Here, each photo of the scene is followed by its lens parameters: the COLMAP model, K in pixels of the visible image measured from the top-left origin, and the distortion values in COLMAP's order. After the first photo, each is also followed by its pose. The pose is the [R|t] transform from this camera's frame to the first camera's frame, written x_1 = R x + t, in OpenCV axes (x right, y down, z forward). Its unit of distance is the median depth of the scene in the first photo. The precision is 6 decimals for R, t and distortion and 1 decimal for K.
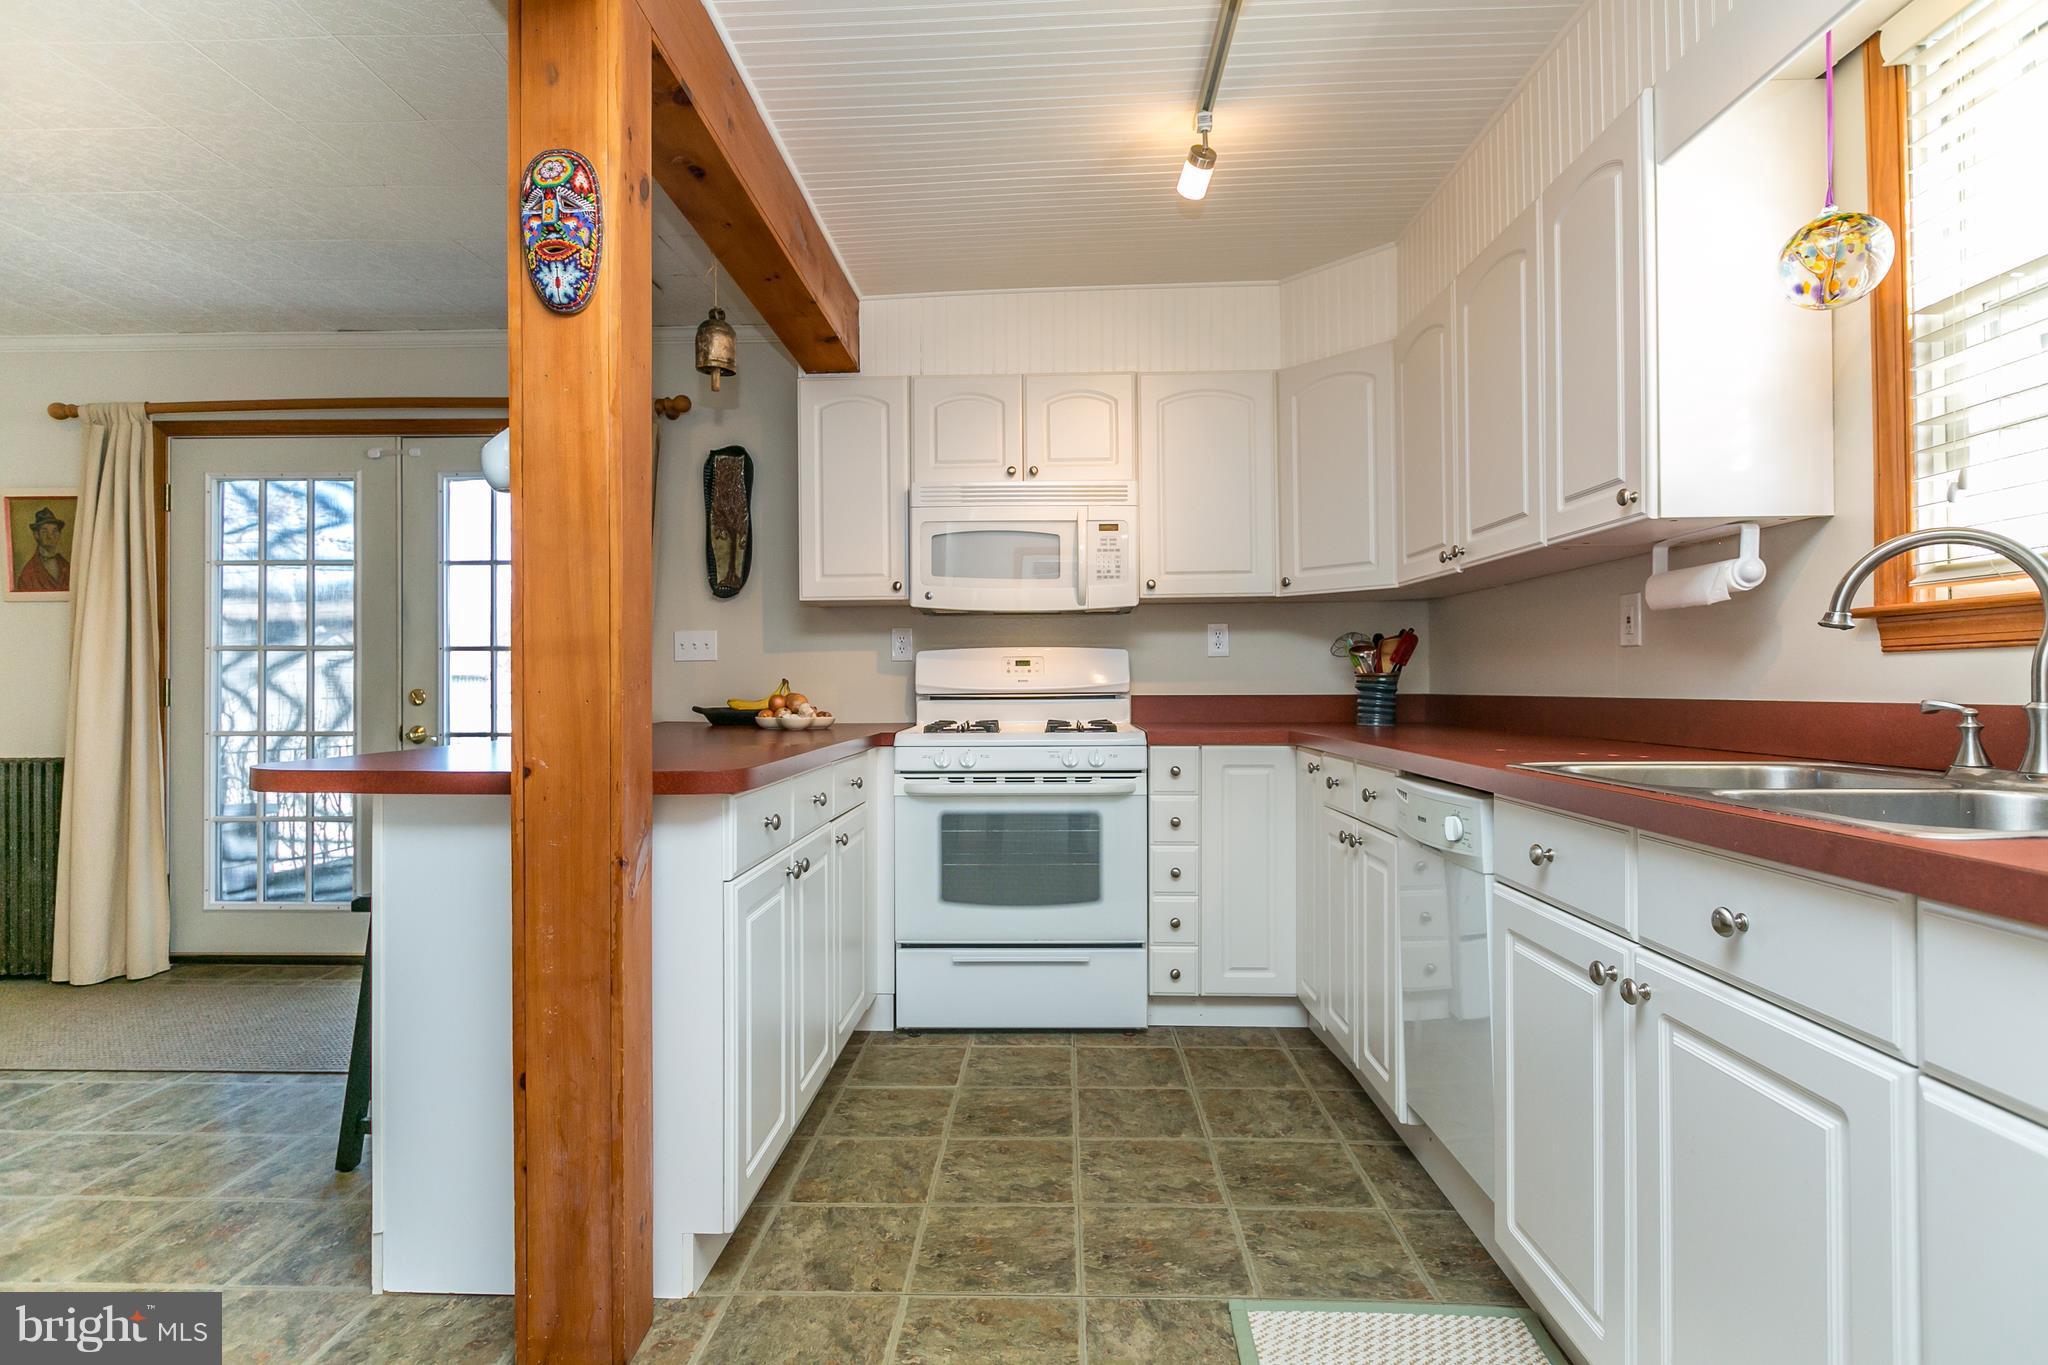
lens RADIAL K [[1022.1, 0, 1022.8], [0, 1022.1, 686.5], [0, 0, 1]] dist [0.001319, 0.000717]
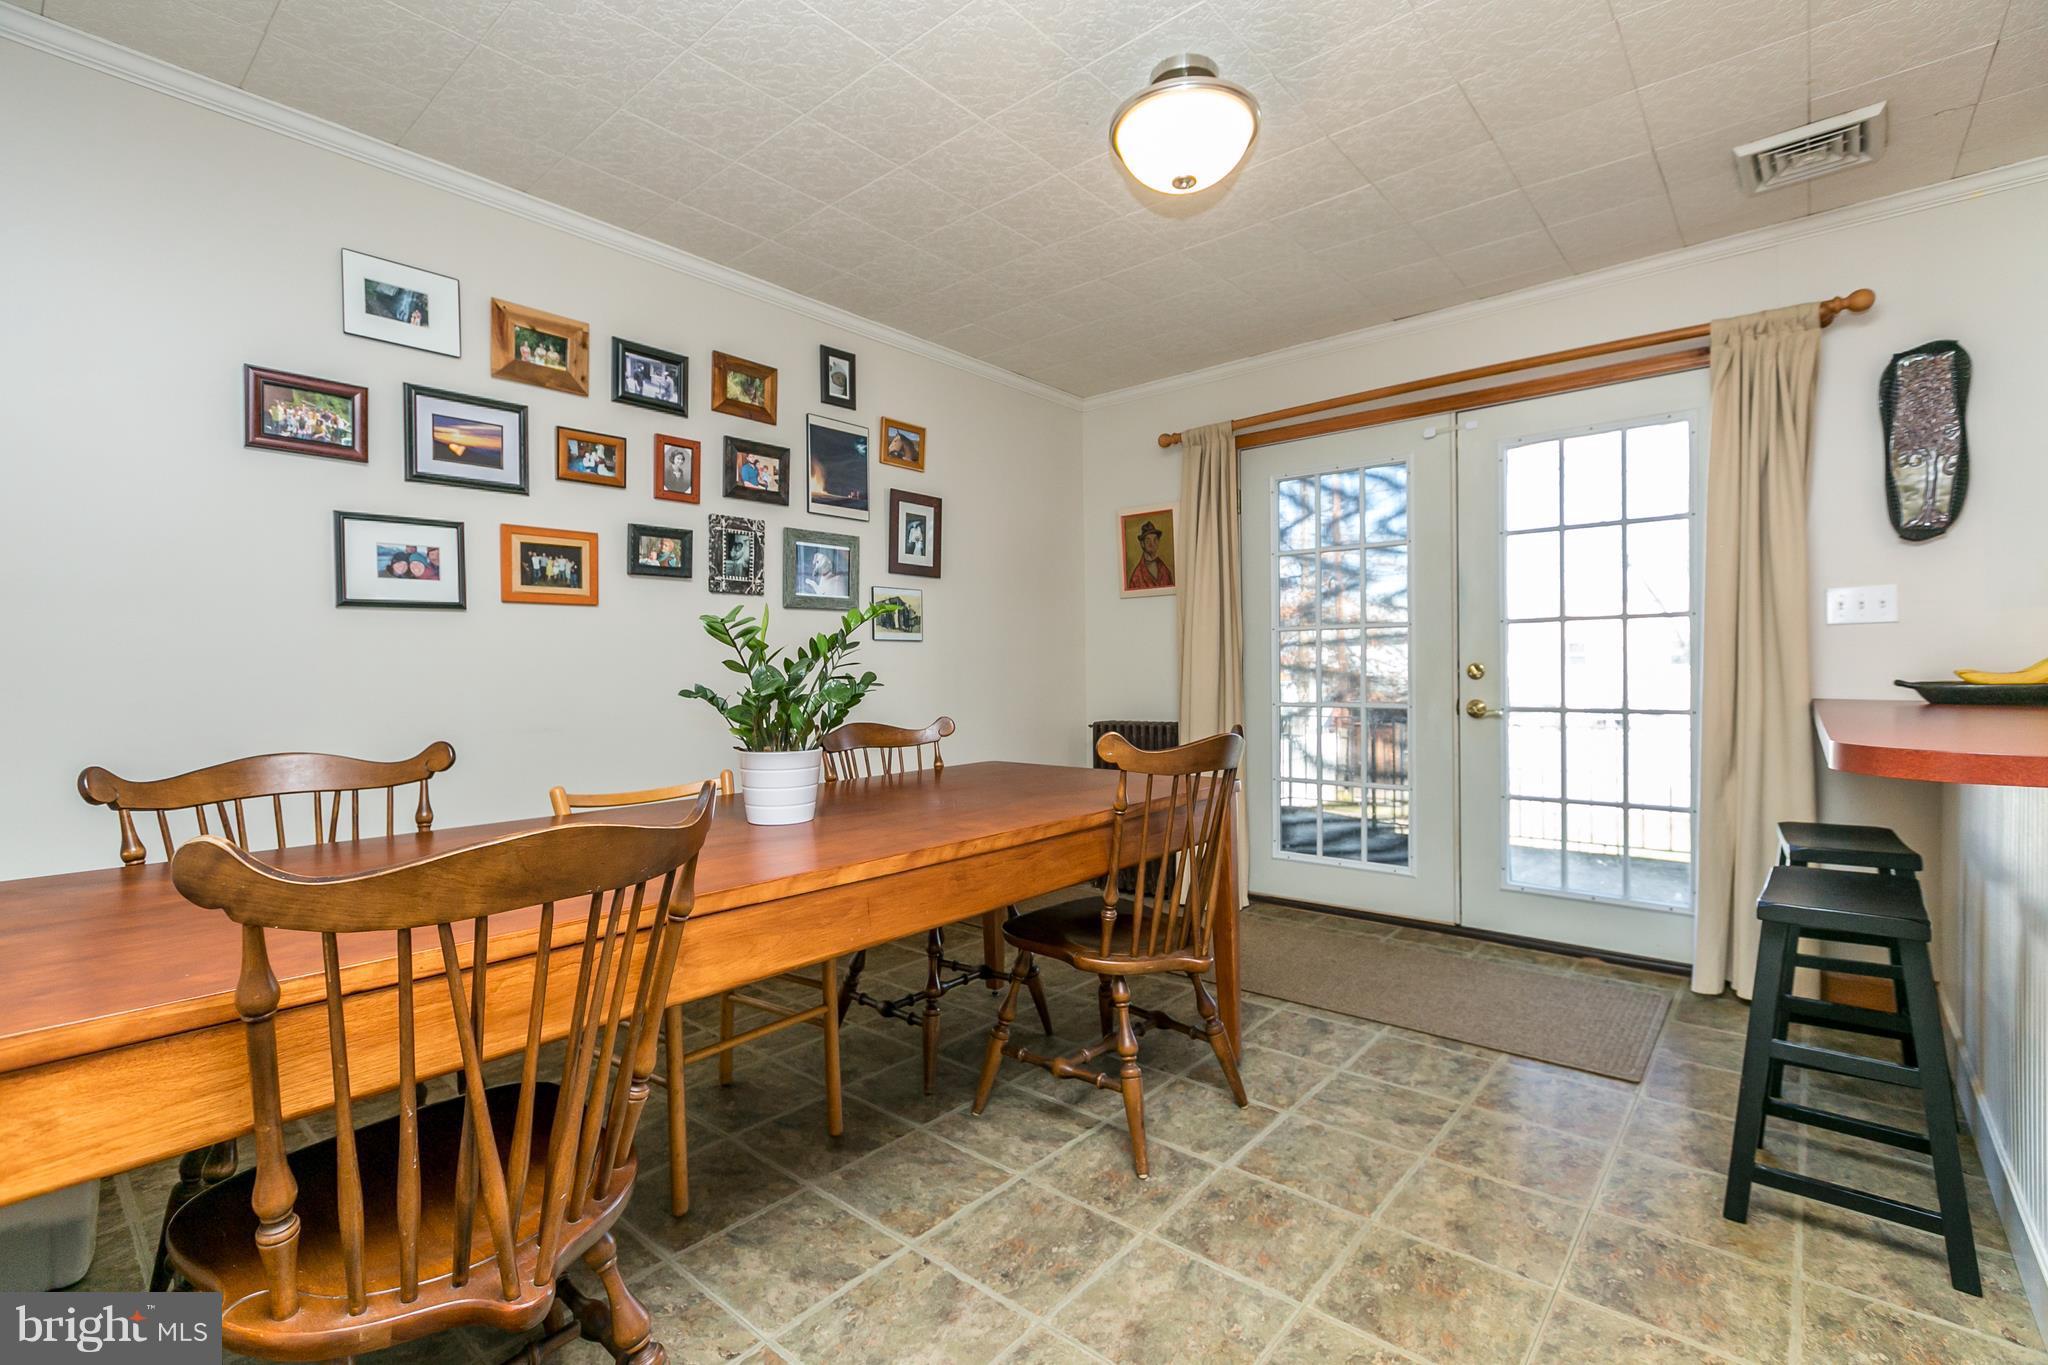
lens RADIAL K [[909.5, 0, 1002.7], [0, 909.5, 685.1], [0, 0, 1]] dist [0.004953, 0.000053]
pose [[0.779915, 0.002263, -0.625881, -0.407405], [0.013405, 0.999704, 0.020318, 0.000139], [0.625742, -0.024236, 0.779654, 0.017790]]
